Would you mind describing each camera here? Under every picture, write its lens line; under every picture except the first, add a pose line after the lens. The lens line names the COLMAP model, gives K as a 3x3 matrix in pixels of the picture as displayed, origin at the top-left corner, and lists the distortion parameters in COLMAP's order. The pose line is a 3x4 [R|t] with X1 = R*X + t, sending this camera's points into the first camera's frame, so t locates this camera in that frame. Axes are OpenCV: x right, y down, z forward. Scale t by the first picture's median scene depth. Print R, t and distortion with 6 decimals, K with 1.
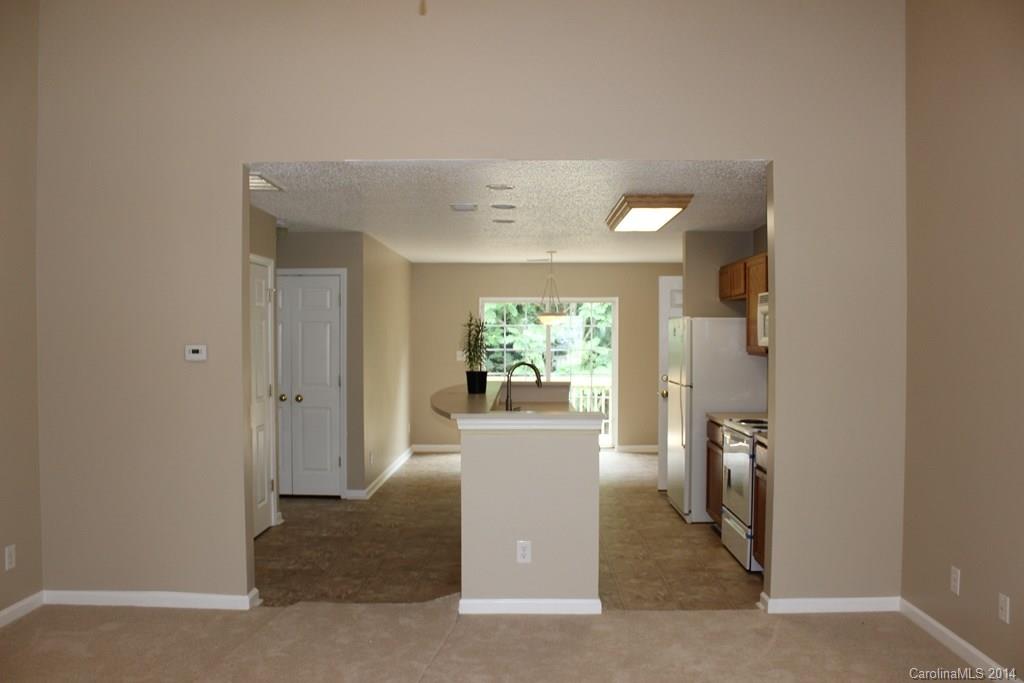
lens RADIAL K [[861.2, 0, 512.0], [0, 861.2, 341.5], [0, 0, 1]] dist [-0.185810, 0.223913]
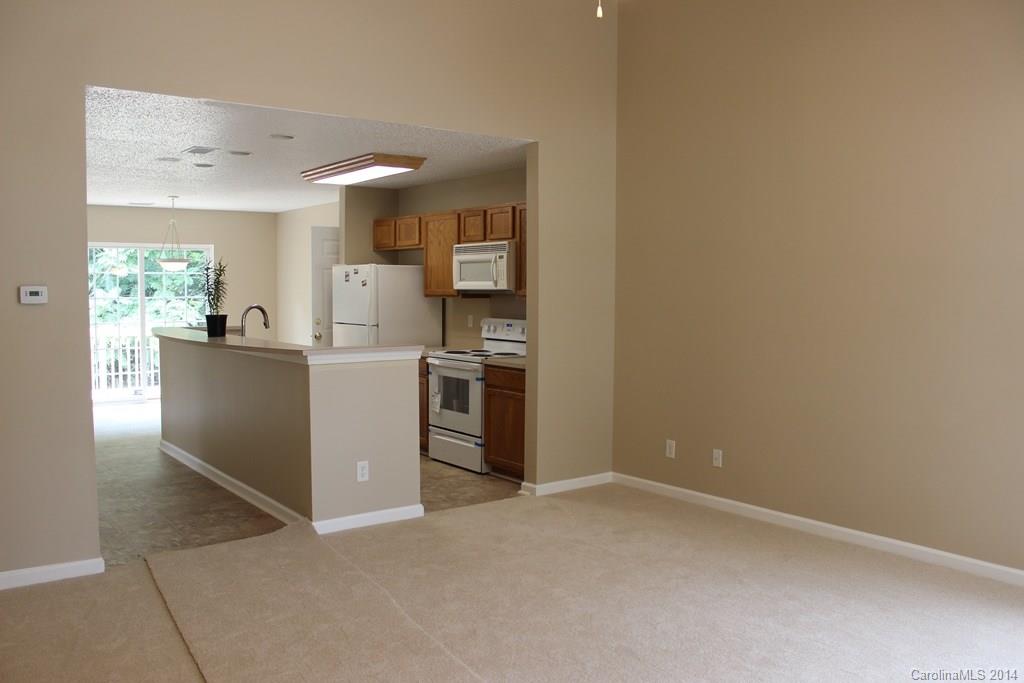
lens RADIAL K [[831.3, 0, 510.8], [0, 831.3, 373.0], [0, 0, 1]] dist [-0.187317, 0.193881]
pose [[0.784293, -0.057334, 0.617736, -0.402725], [-0.004315, 0.995192, 0.097846, 0.008852], [-0.620376, -0.079405, 0.780275, 0.034735]]
